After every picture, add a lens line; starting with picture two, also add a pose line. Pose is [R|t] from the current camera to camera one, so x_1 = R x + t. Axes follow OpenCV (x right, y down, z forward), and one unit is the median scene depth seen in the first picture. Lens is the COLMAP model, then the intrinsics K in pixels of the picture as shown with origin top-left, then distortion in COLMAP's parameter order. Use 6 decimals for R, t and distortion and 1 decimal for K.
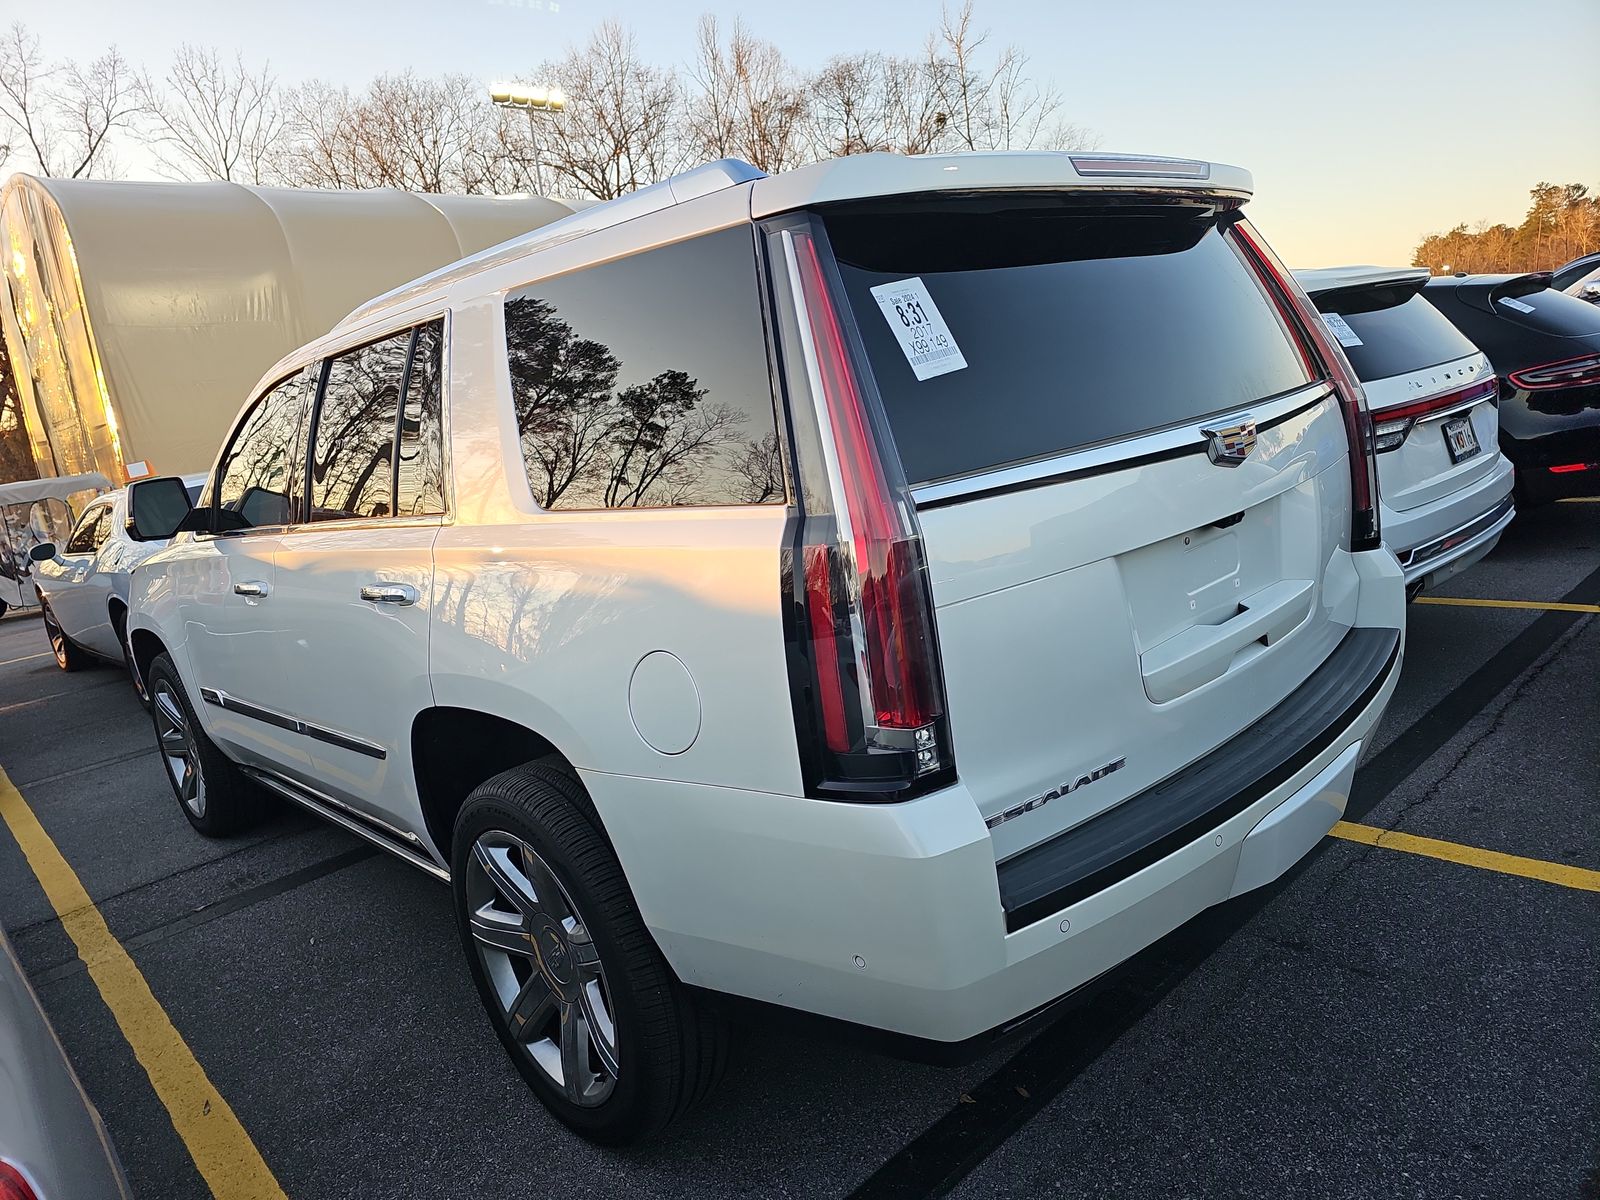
lens RADIAL K [[1073.9, 0, 809.6], [0, 1073.9, 597.9], [0, 0, 1]] dist [0.009803, -0.002092]
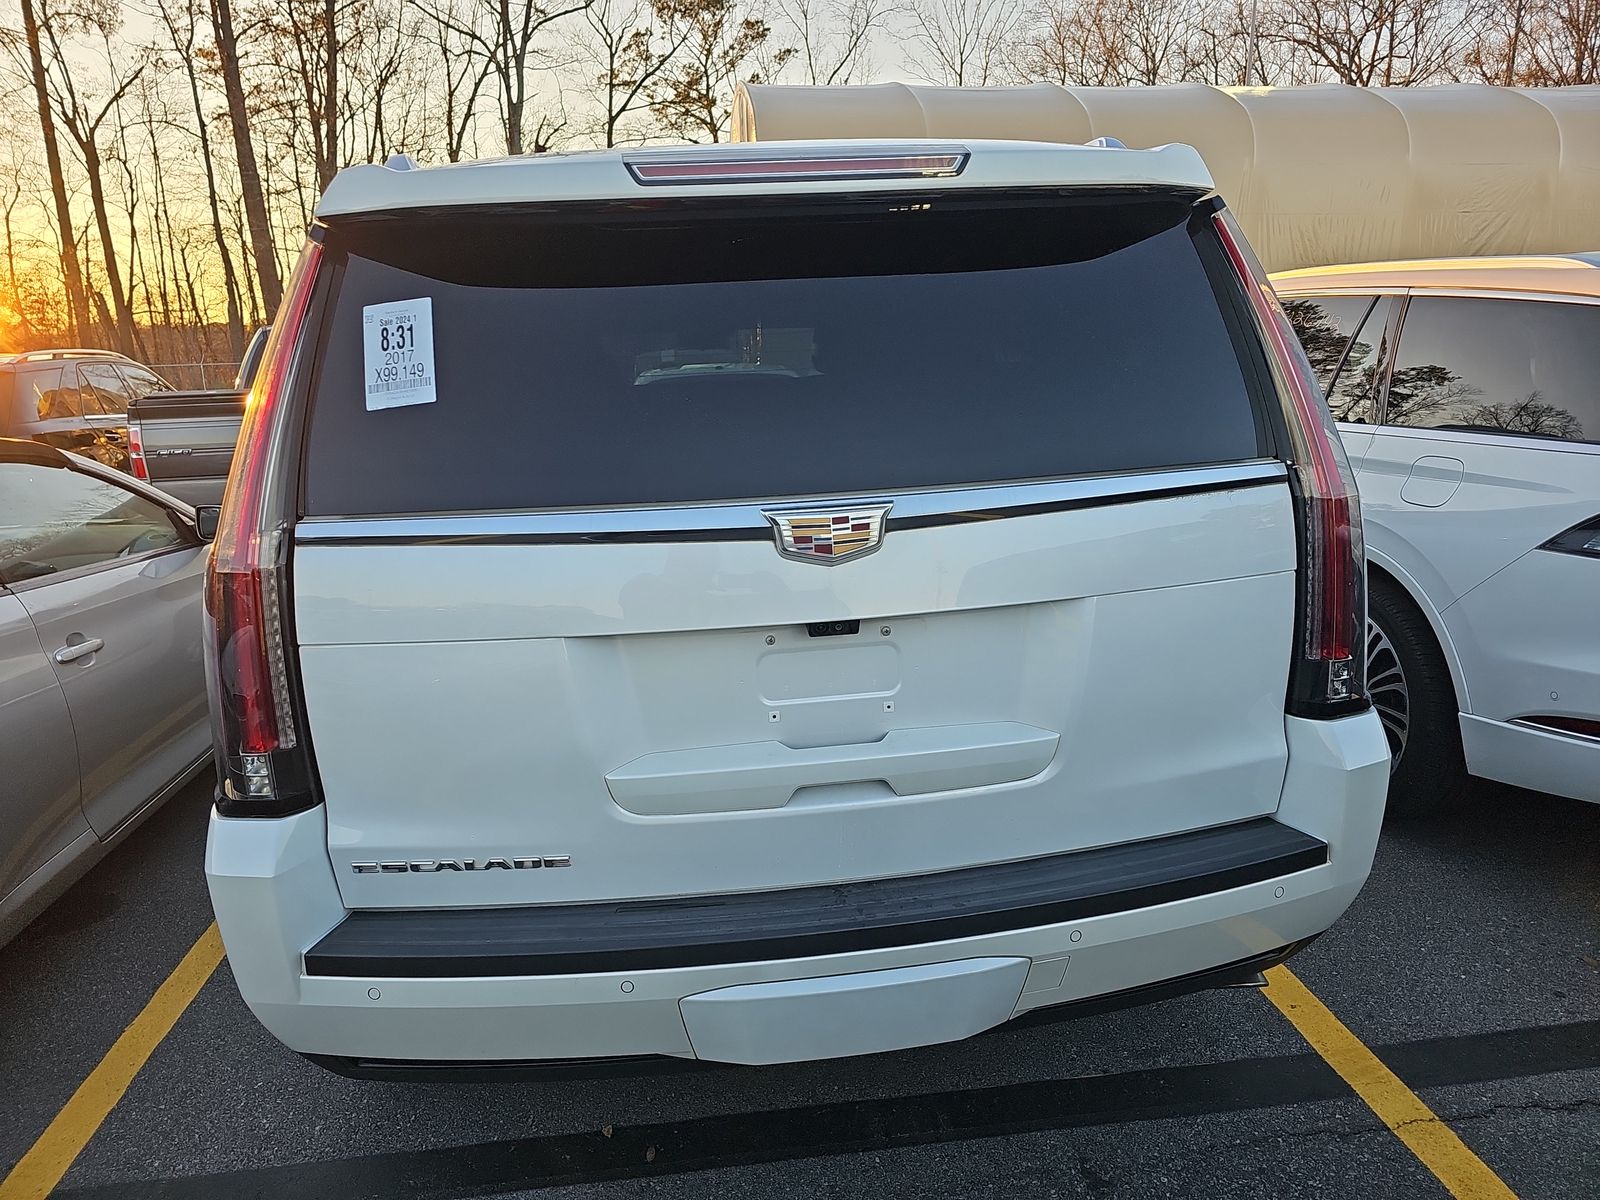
lens RADIAL K [[1046.5, 0, 779.3], [0, 1046.5, 596.1], [0, 0, 1]] dist [0.046878, -0.002492]
pose [[0.810866, 0.237970, -0.534664, 0.896332], [-0.187022, 0.971057, 0.148565, -0.237464], [0.554544, -0.020473, 0.831903, 0.394782]]
